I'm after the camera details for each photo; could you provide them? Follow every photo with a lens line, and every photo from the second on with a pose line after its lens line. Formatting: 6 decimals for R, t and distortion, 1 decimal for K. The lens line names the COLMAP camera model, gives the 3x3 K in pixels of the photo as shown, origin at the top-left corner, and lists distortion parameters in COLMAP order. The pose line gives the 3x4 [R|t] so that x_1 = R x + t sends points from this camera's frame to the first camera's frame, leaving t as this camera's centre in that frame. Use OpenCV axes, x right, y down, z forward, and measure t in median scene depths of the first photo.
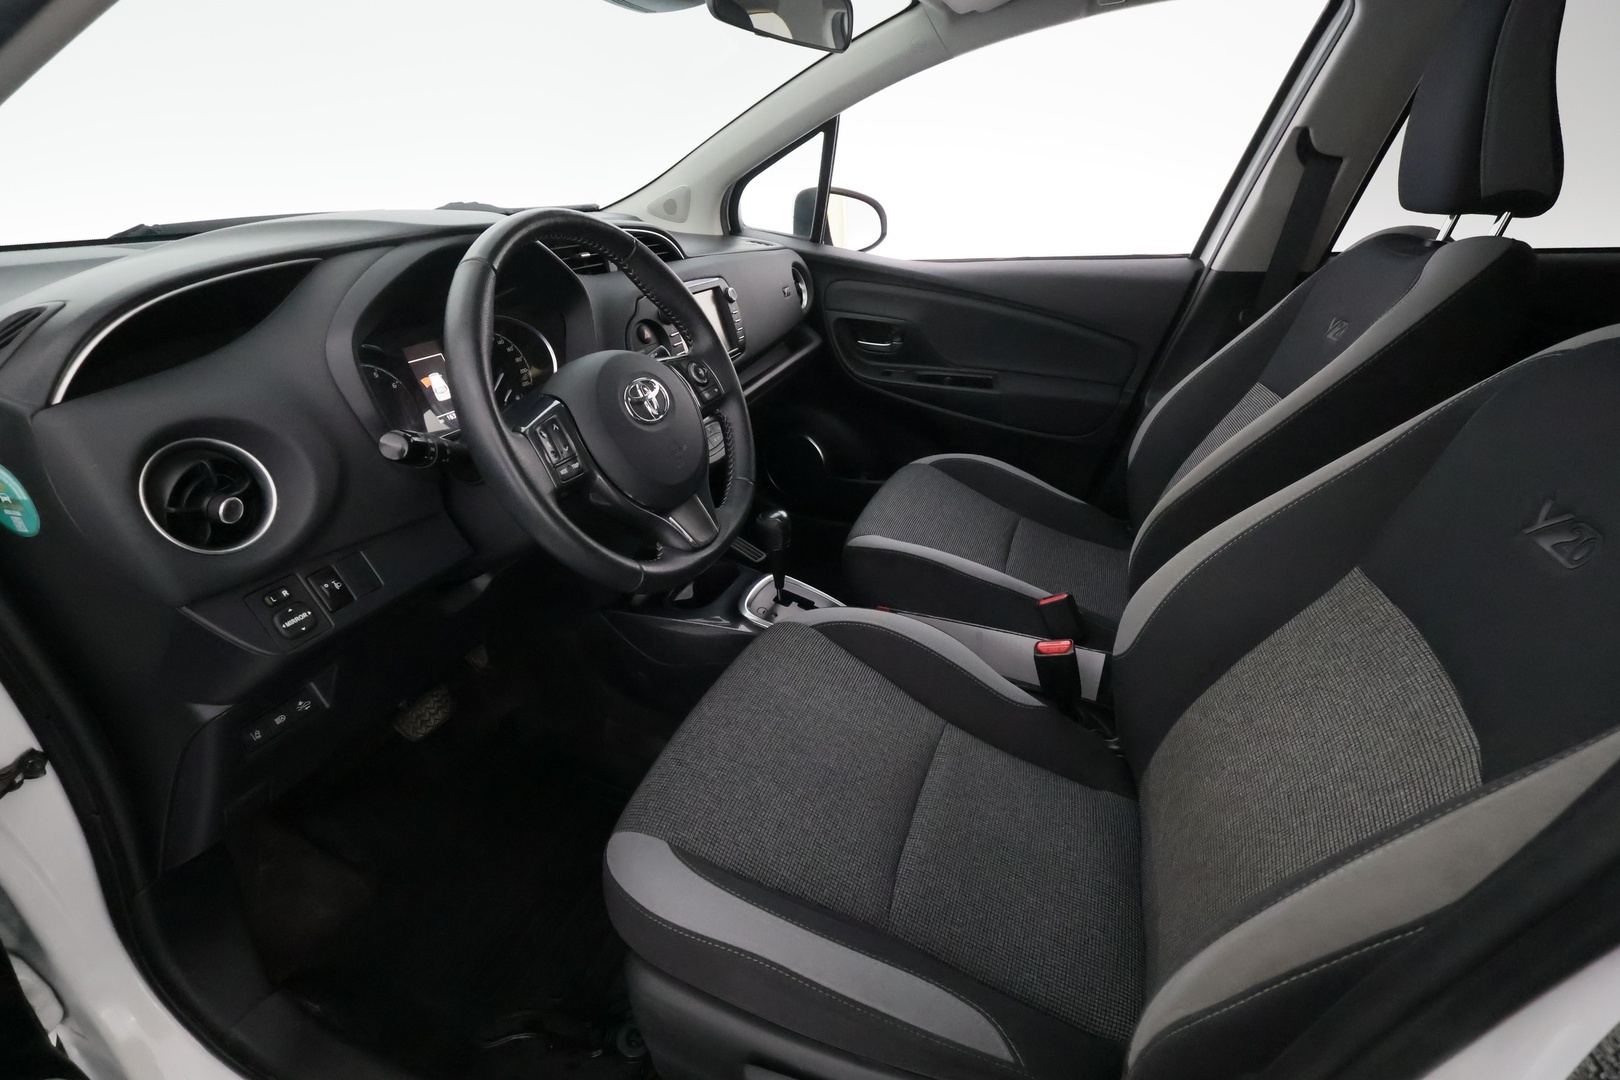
lens RADIAL K [[745.5, 0, 810.0], [0, 745.5, 540.0], [0, 0, 1]] dist [0.002518, 0.000052]
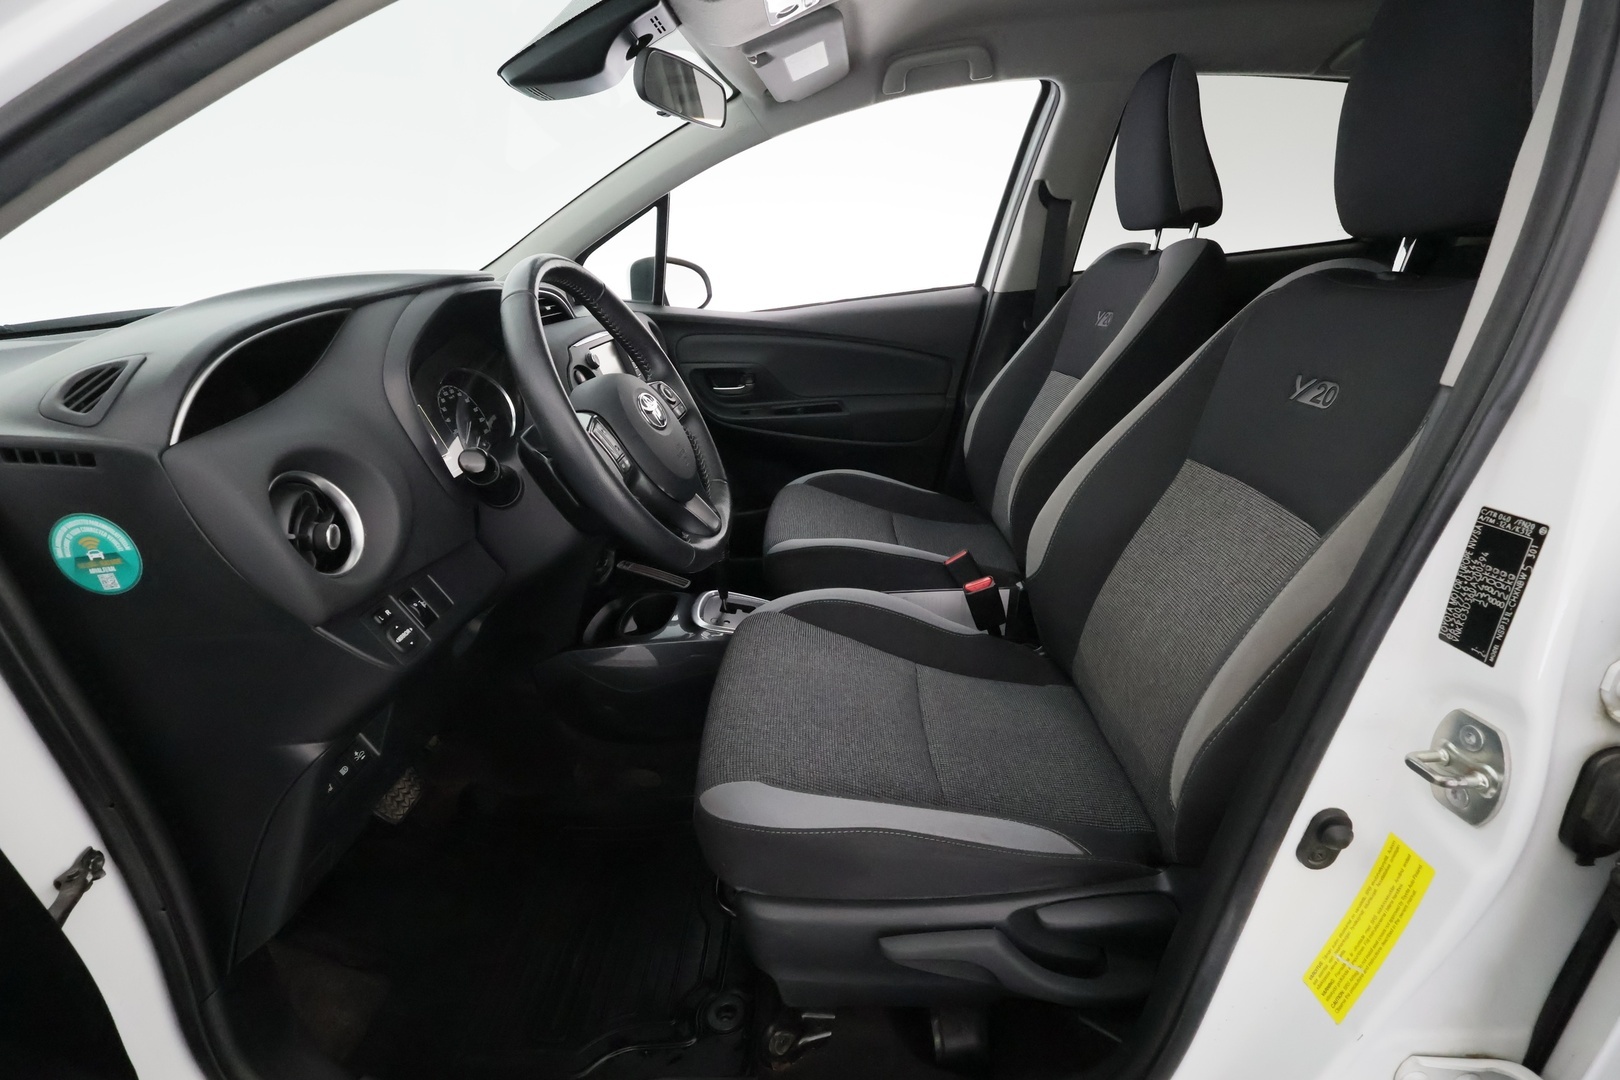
lens RADIAL K [[745.5, 0, 810.0], [0, 745.5, 540.0], [0, 0, 1]] dist [0.002518, 0.000052]
pose [[0.943418, -0.176058, 0.281008, -0.237408], [0.203598, 0.976420, -0.071783, 0.093707], [-0.261744, 0.124934, 0.957017, -0.091310]]
